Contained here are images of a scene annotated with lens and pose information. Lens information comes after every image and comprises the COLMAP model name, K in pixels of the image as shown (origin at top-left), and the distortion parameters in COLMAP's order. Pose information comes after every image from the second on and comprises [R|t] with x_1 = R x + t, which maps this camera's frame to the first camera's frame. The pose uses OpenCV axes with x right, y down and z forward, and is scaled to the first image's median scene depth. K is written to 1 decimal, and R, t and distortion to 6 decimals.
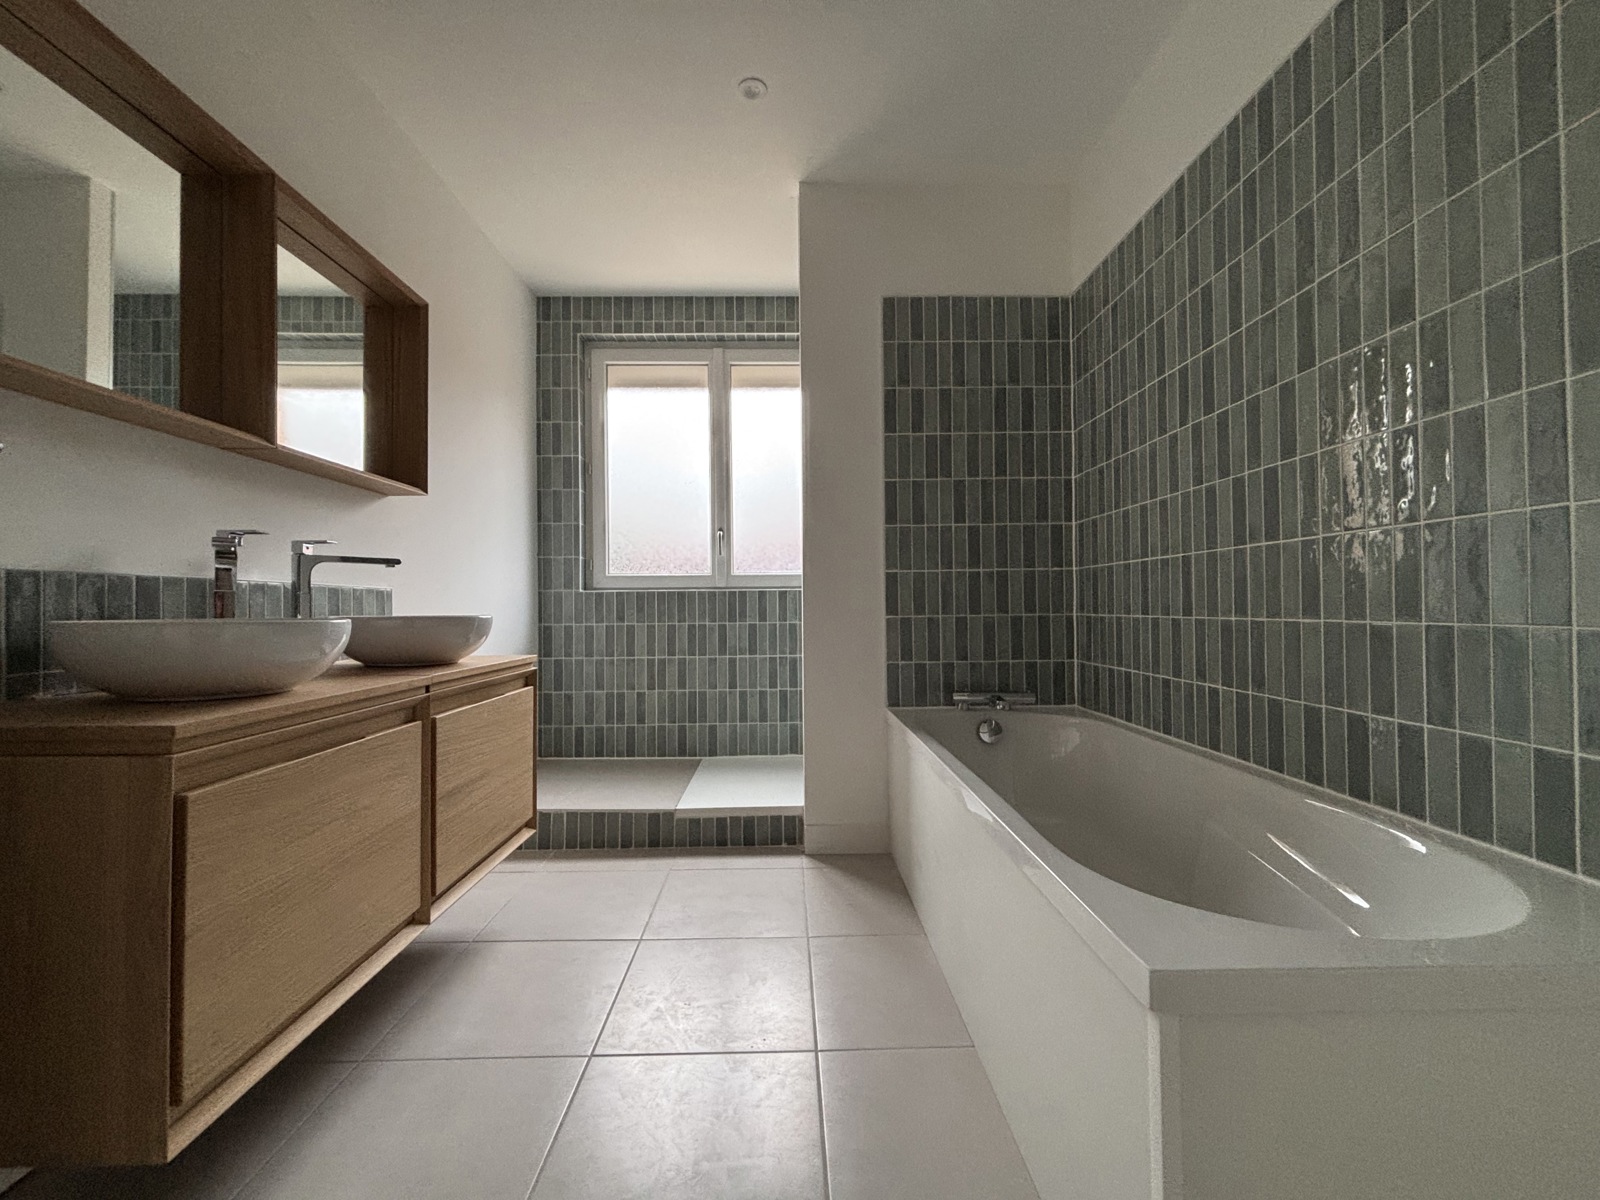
lens RADIAL K [[633.1, 0, 800.0], [0, 633.1, 600.0], [0, 0, 1]] dist [-0.018814, -0.000054]
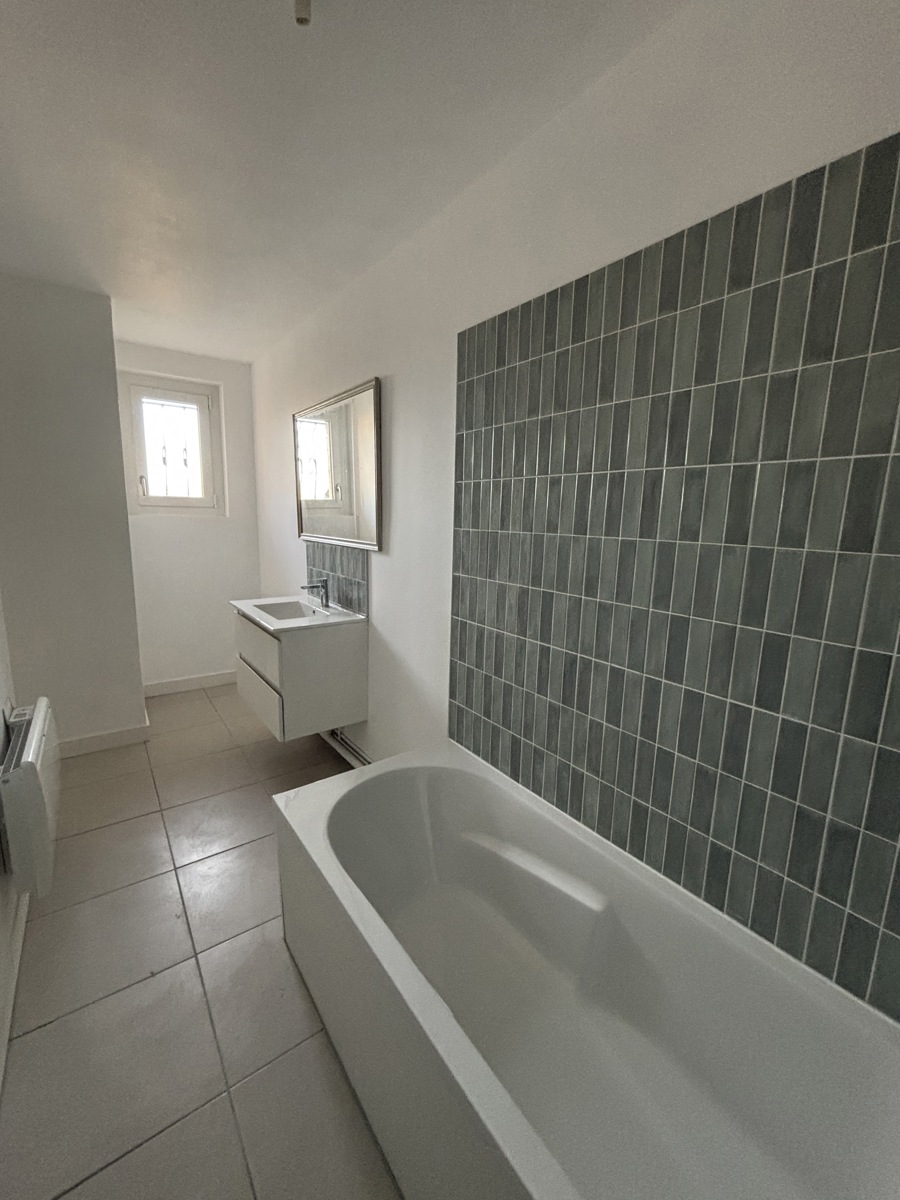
lens RADIAL K [[474.8, 0, 450.0], [0, 474.8, 600.0], [0, 0, 1]] dist [-0.018814, -0.000054]
pose [[0.807348, -0.063686, 0.586628, -0.016566], [-0.046013, 0.984337, 0.170188, 0.004471], [-0.588278, -0.164394, 0.791772, 0.239553]]
